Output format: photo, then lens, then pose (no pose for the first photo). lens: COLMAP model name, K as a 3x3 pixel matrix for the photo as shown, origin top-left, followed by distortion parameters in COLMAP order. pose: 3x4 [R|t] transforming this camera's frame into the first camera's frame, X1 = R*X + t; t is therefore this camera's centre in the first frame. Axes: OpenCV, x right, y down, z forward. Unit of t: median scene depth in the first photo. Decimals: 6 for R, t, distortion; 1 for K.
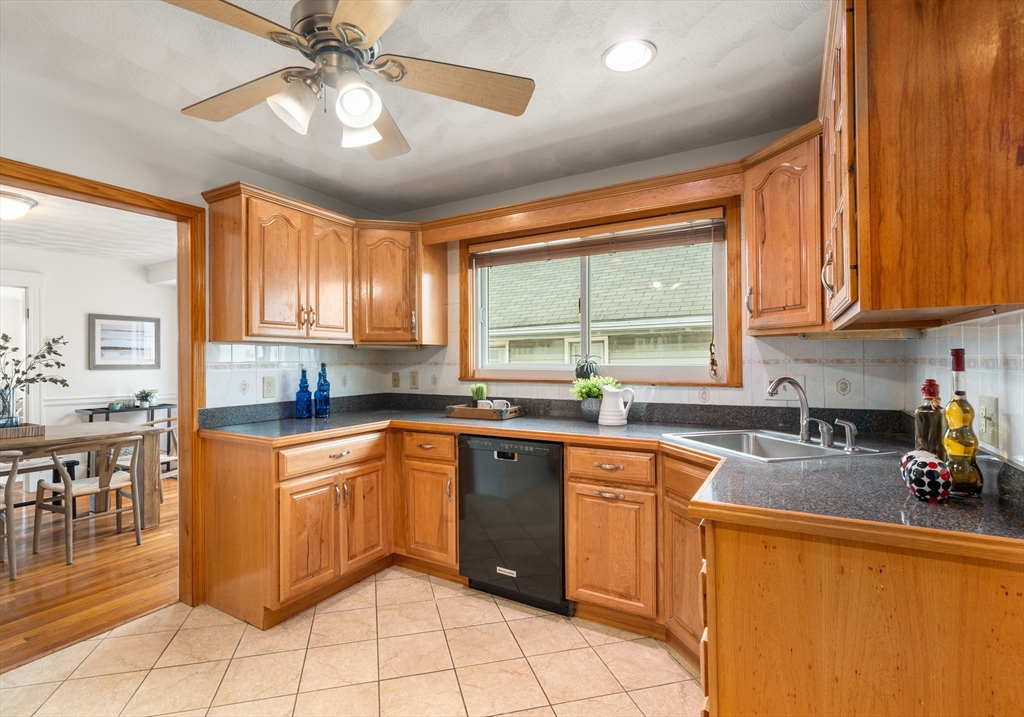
lens RADIAL K [[485.5, 0, 502.3], [0, 485.5, 356.9], [0, 0, 1]] dist [-0.010117, 0.000345]
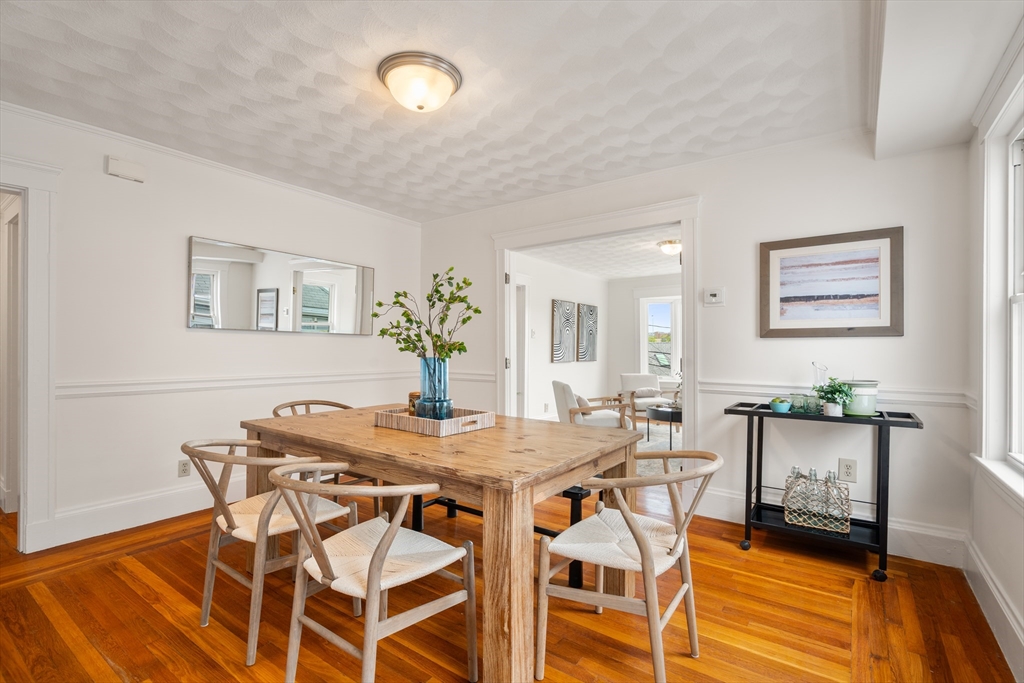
lens RADIAL K [[470.5, 0, 509.1], [0, 470.5, 345.8], [0, 0, 1]] dist [-0.000318, -0.000903]
pose [[-0.101548, -0.003131, -0.994826, -0.245190], [0.008438, 0.999956, -0.004009, 0.035313], [0.994795, -0.008801, -0.101517, 0.732227]]
